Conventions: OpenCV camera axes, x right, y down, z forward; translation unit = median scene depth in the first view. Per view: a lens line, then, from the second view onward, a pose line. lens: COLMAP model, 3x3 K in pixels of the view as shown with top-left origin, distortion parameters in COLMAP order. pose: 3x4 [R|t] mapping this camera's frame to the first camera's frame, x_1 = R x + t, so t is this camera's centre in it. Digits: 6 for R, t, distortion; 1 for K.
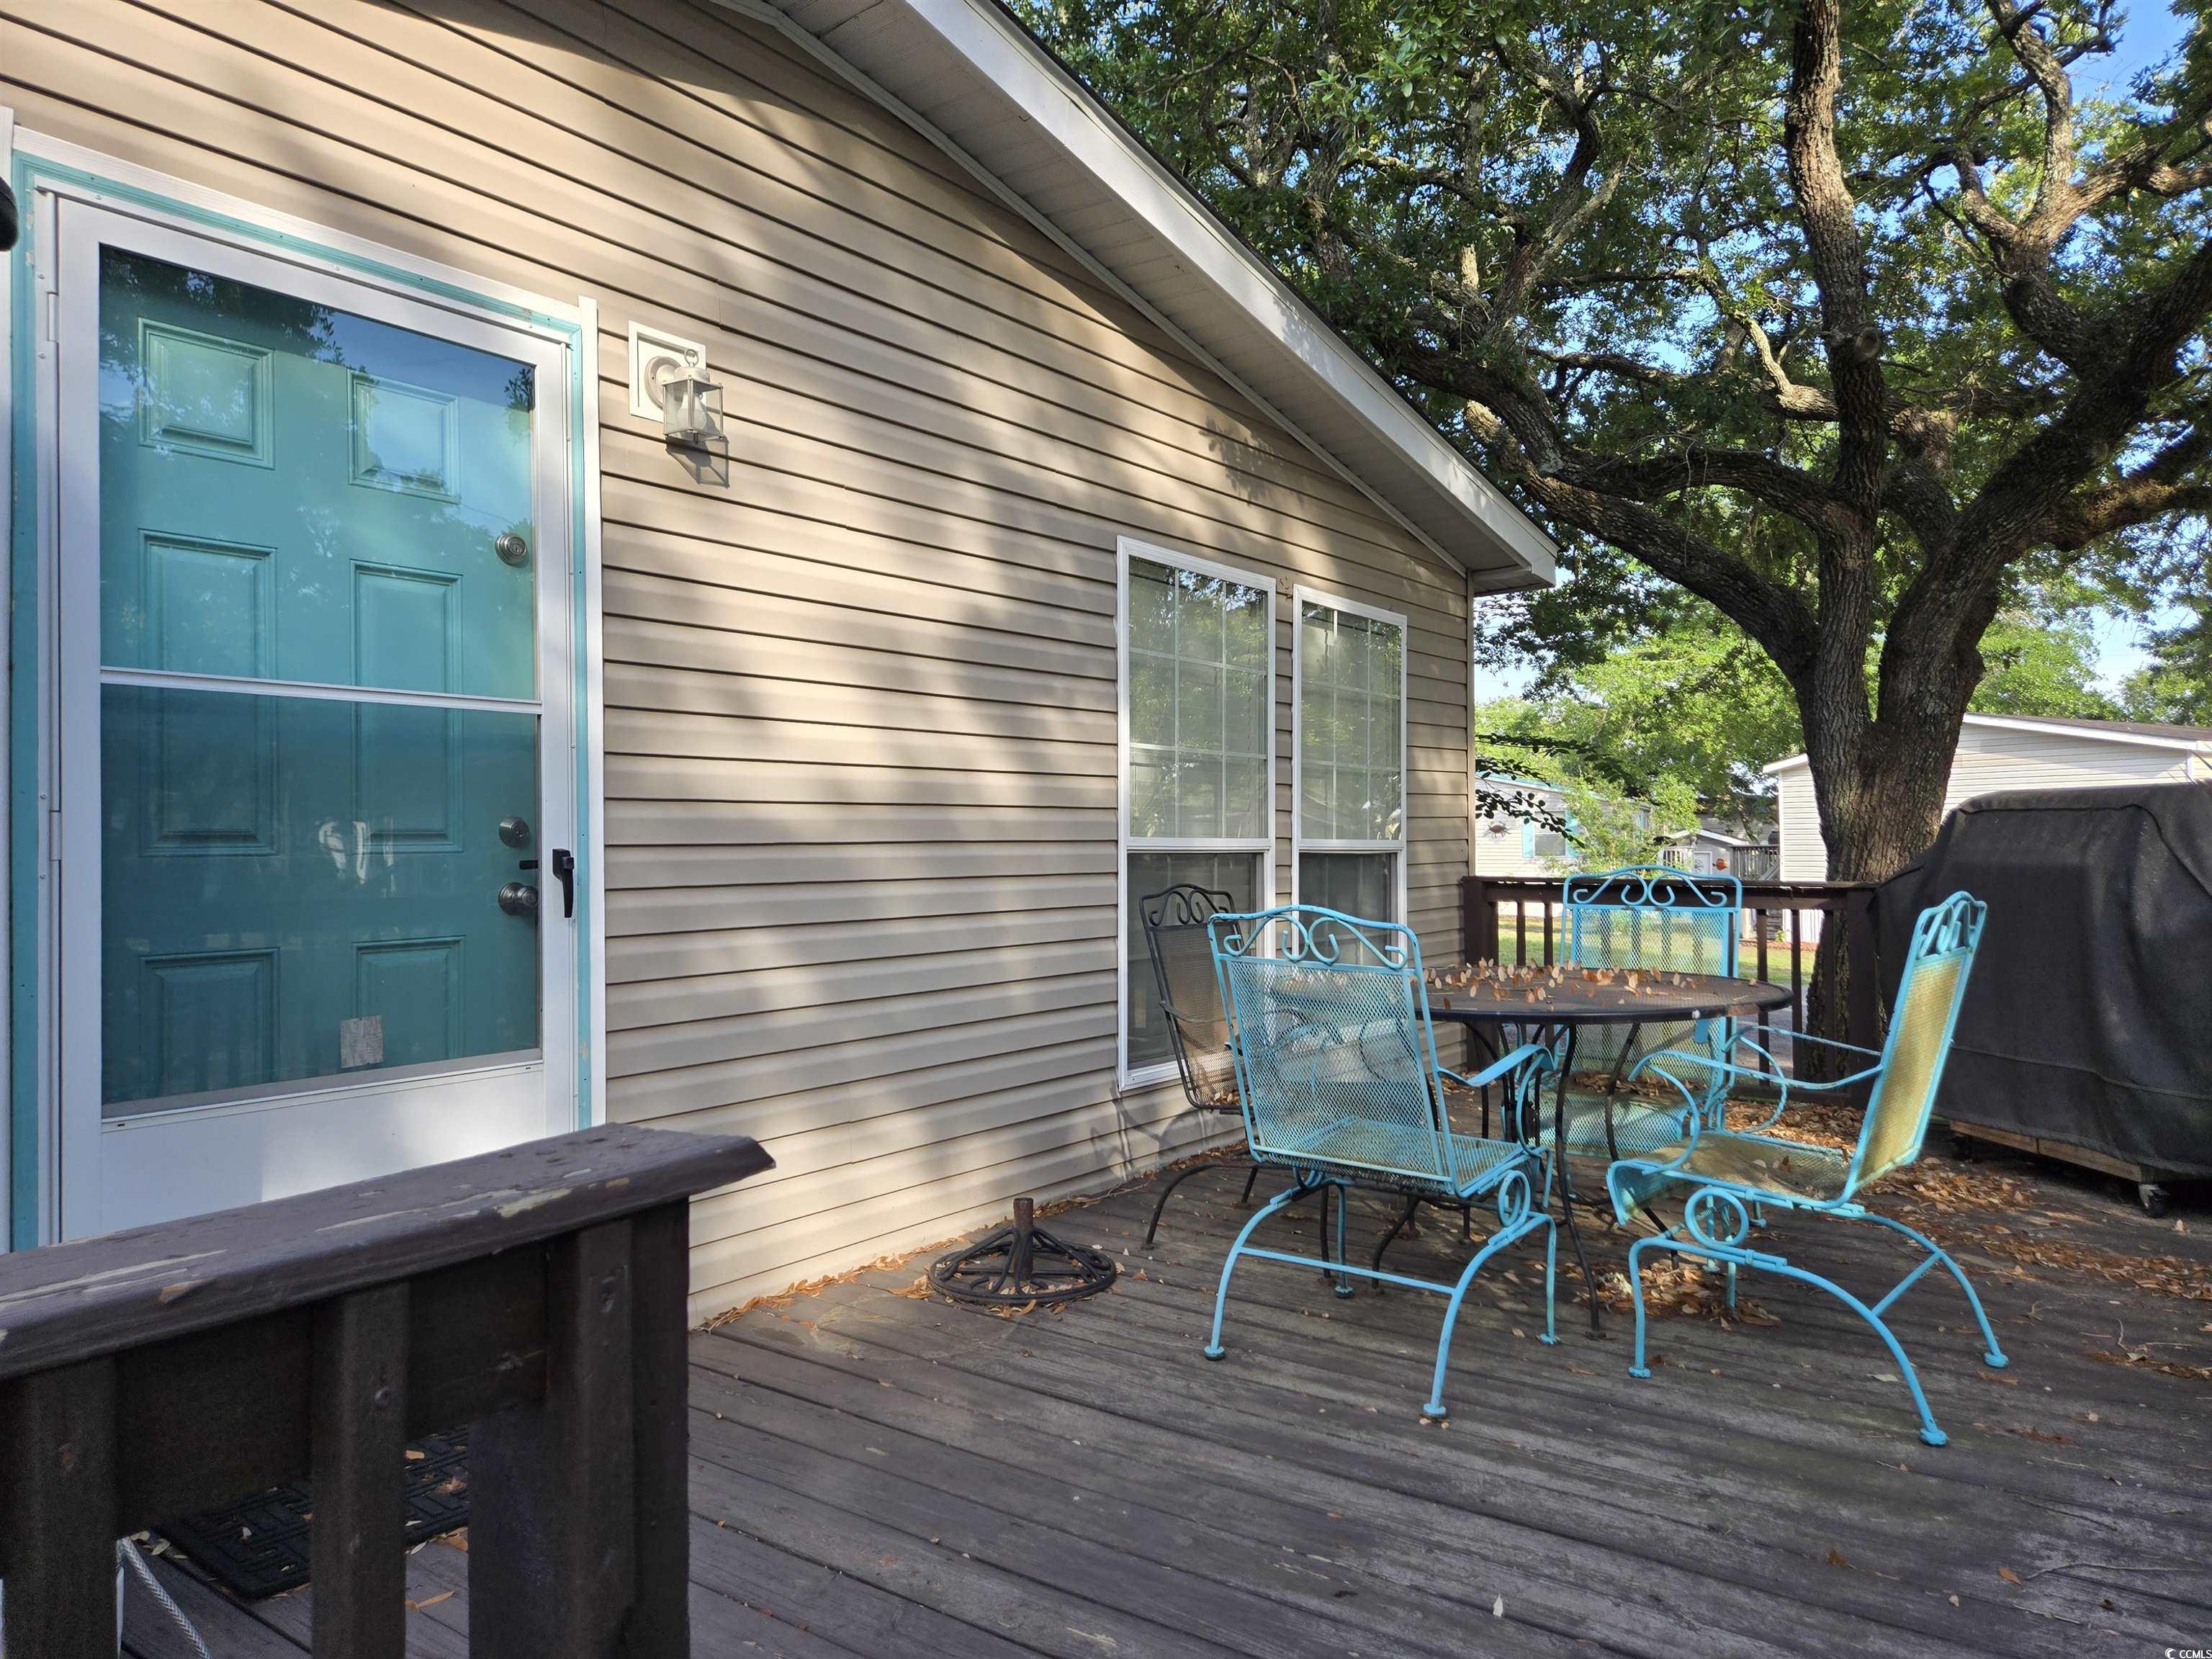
lens RADIAL K [[1489.4, 0, 1133.2], [0, 1489.4, 822.0], [0, 0, 1]] dist [0.103657, -0.088626]
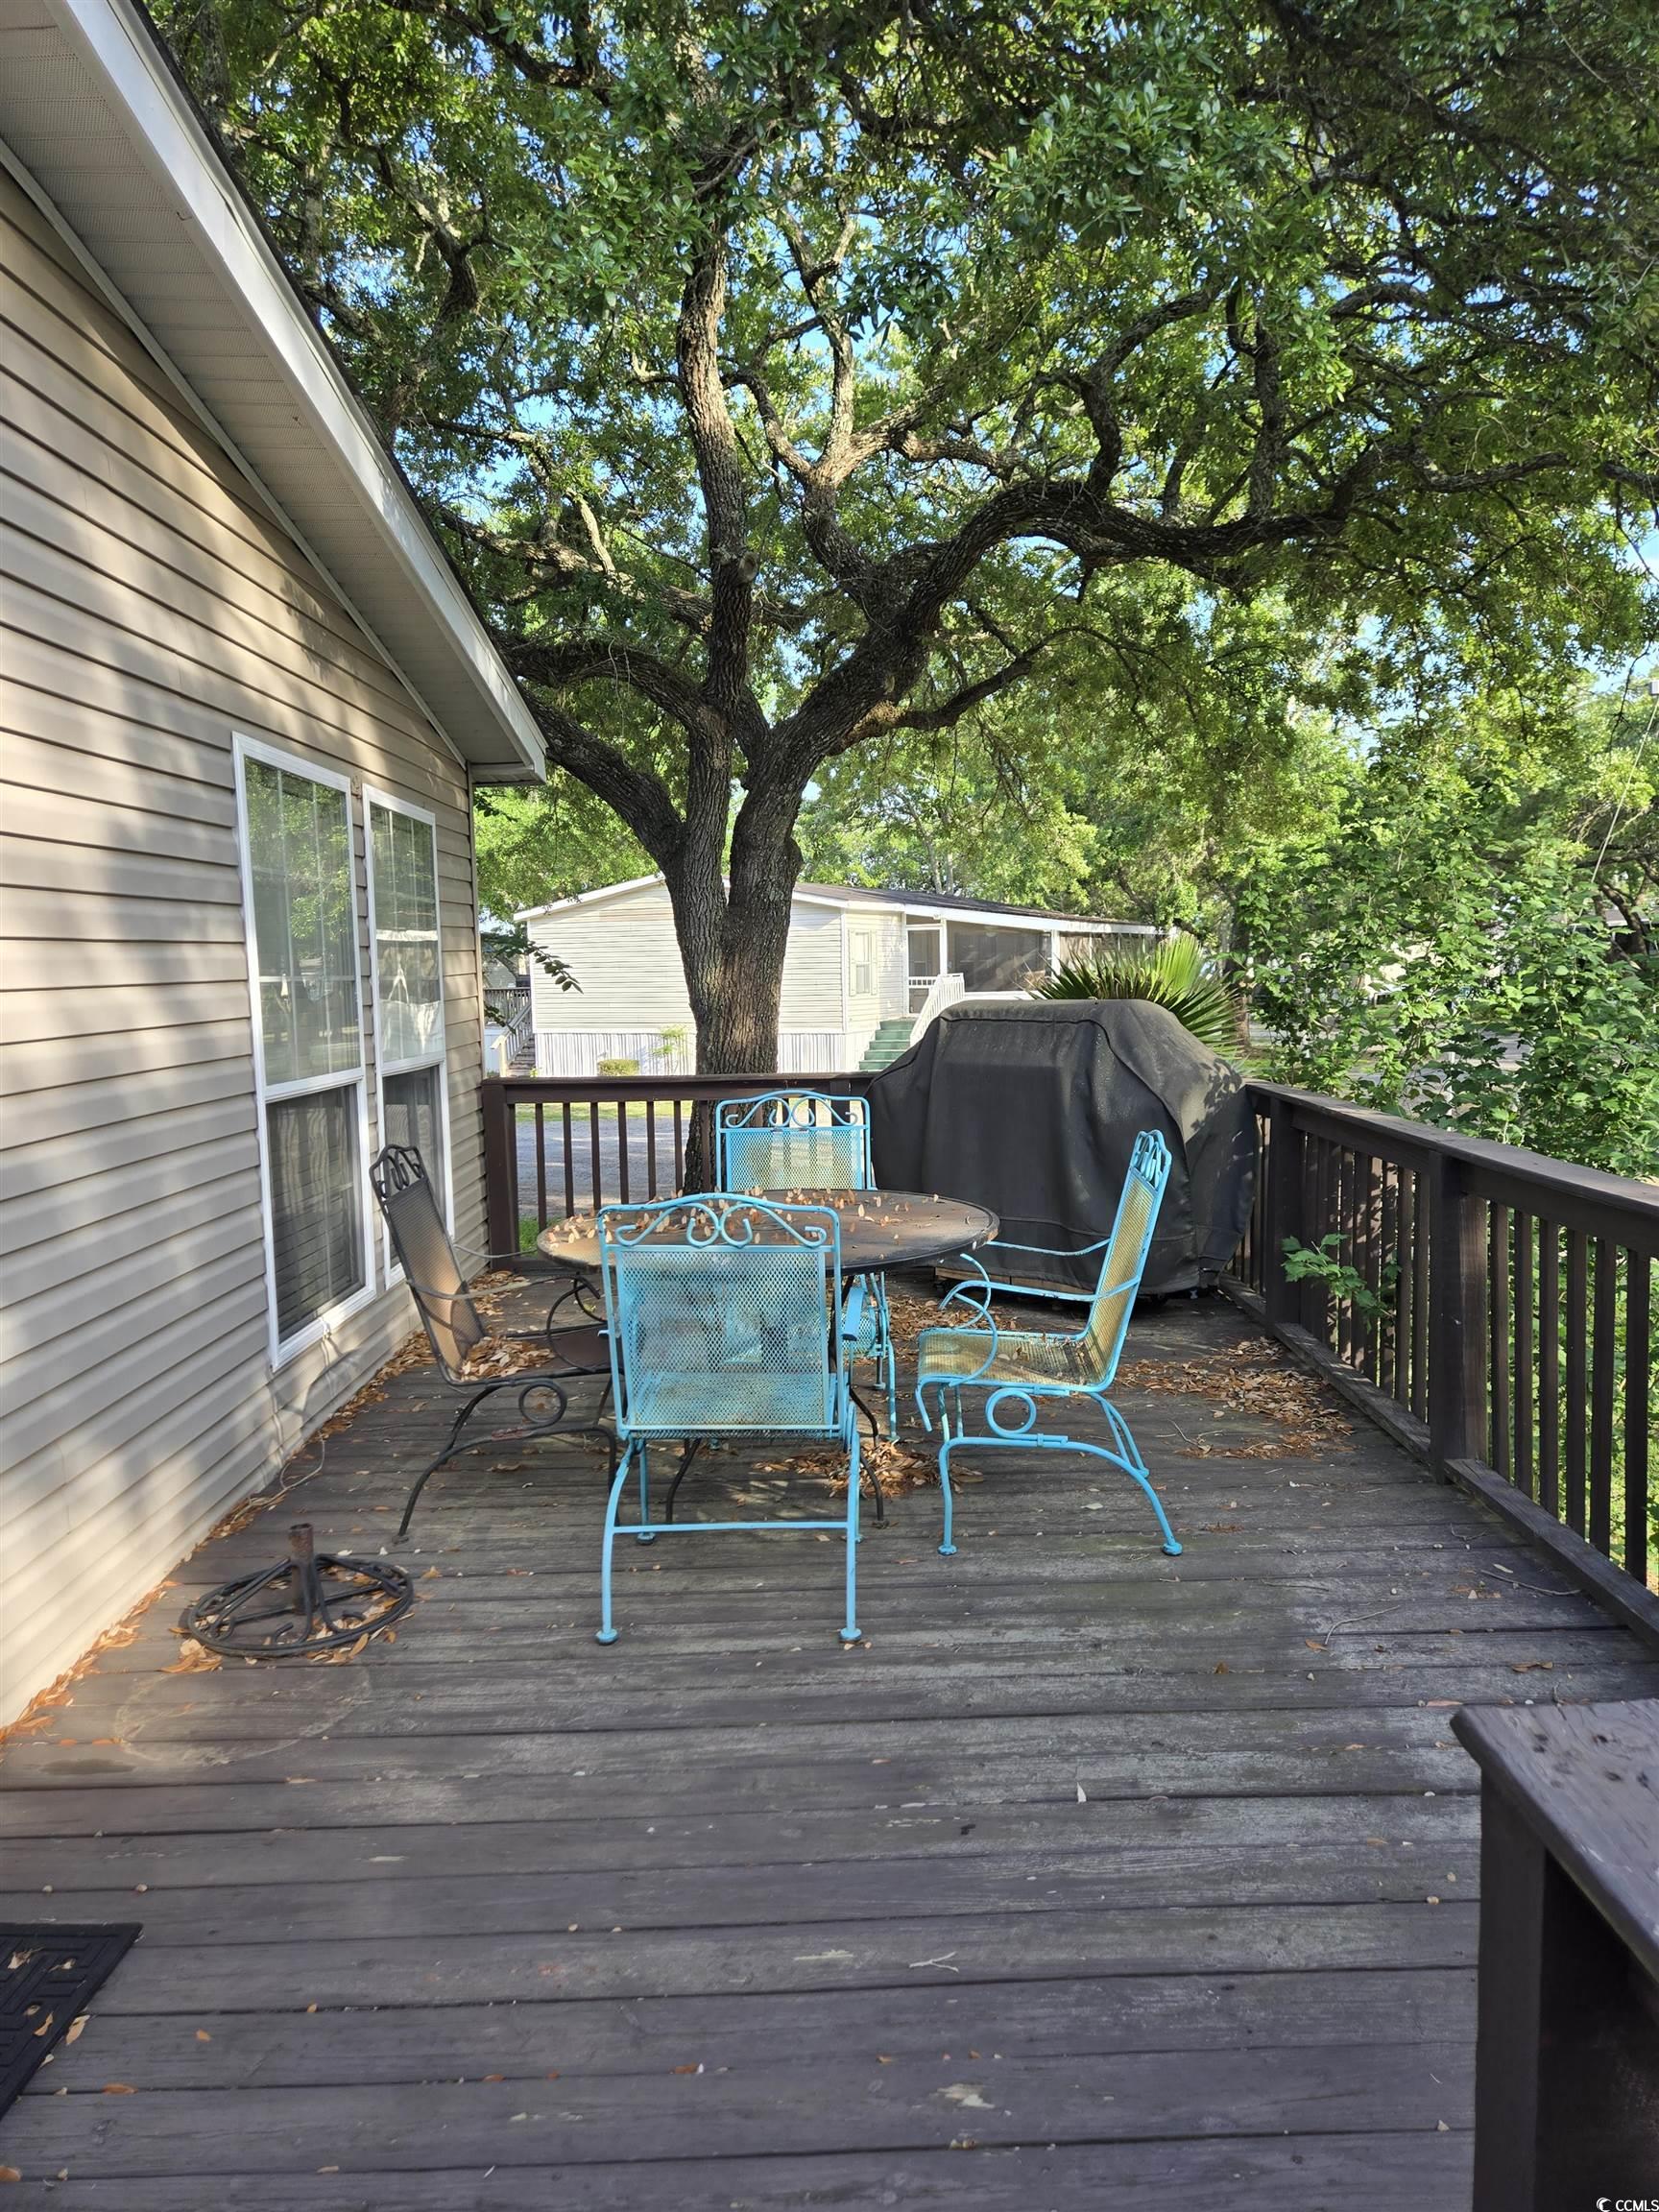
lens RADIAL K [[1489.4, 0, 839.6], [0, 1489.4, 1131.7], [0, 0, 1]] dist [0.103657, -0.088626]
pose [[0.803601, -0.078714, 0.589940, -0.355995], [0.009864, 0.992841, 0.119036, -0.091081], [-0.595086, -0.089838, 0.798625, 0.126937]]
